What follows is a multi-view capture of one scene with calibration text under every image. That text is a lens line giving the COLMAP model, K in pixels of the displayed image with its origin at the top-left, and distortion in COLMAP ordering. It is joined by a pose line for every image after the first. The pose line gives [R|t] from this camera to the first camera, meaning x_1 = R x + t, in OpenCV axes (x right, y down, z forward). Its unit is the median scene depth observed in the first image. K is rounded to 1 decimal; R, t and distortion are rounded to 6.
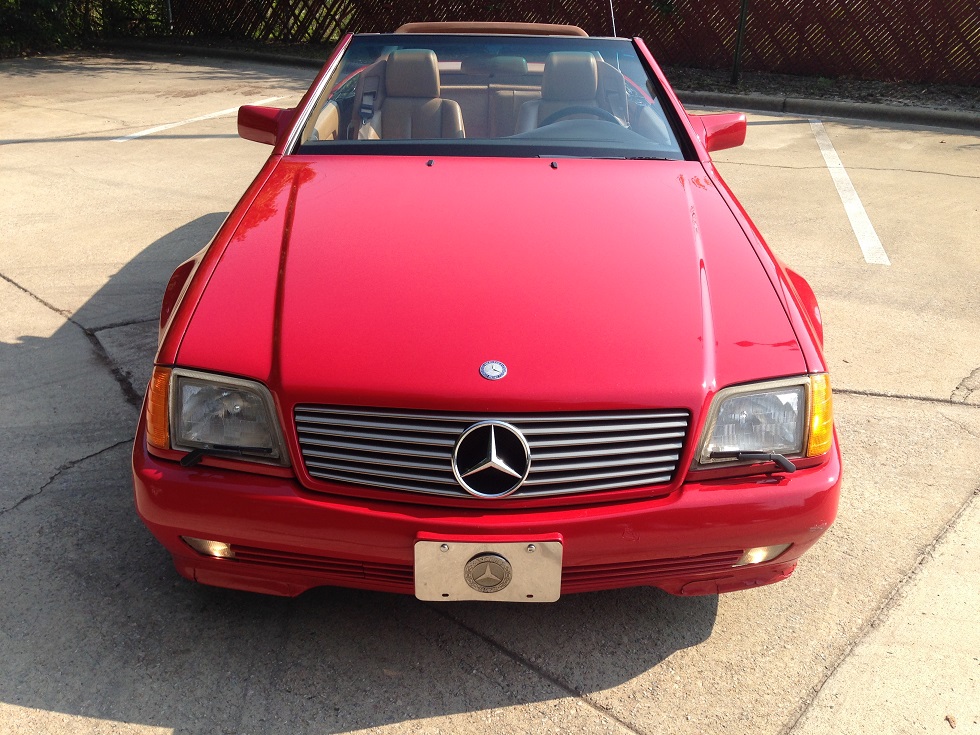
lens RADIAL K [[905.1, 0, 490.0], [0, 905.1, 367.5], [0, 0, 1]] dist [0.107413, -0.228953]
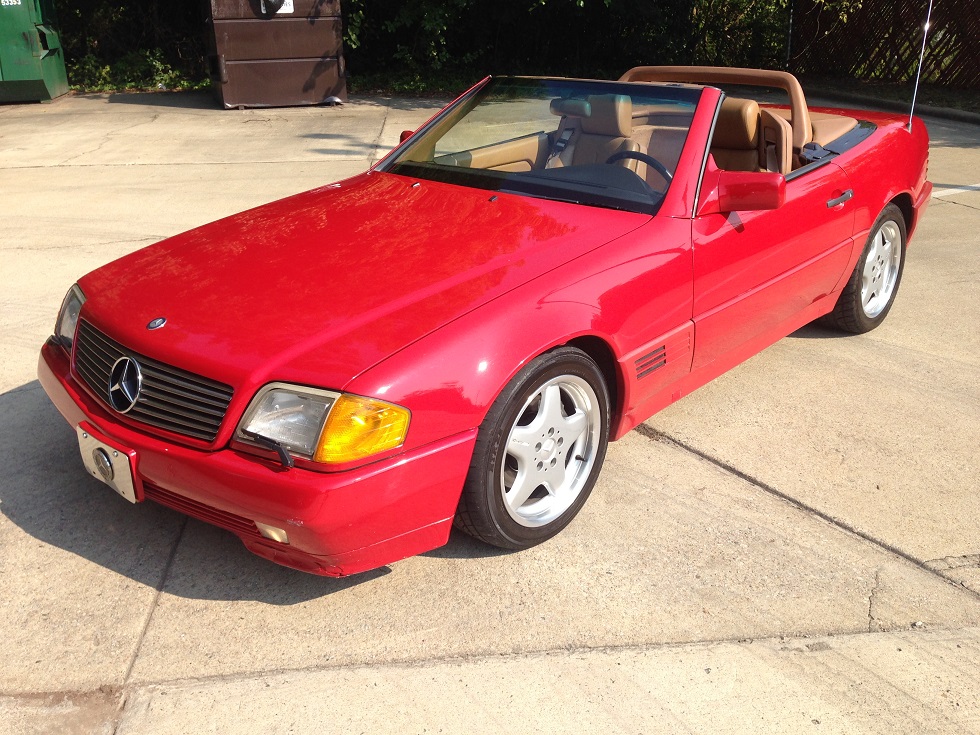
lens RADIAL K [[917.1, 0, 492.2], [0, 917.1, 355.1], [0, 0, 1]] dist [0.109118, -0.251843]
pose [[0.735274, 0.220207, -0.641000, 1.145839], [-0.251779, 0.966814, 0.043326, -0.123807], [0.629268, 0.129534, 0.766317, 0.251278]]
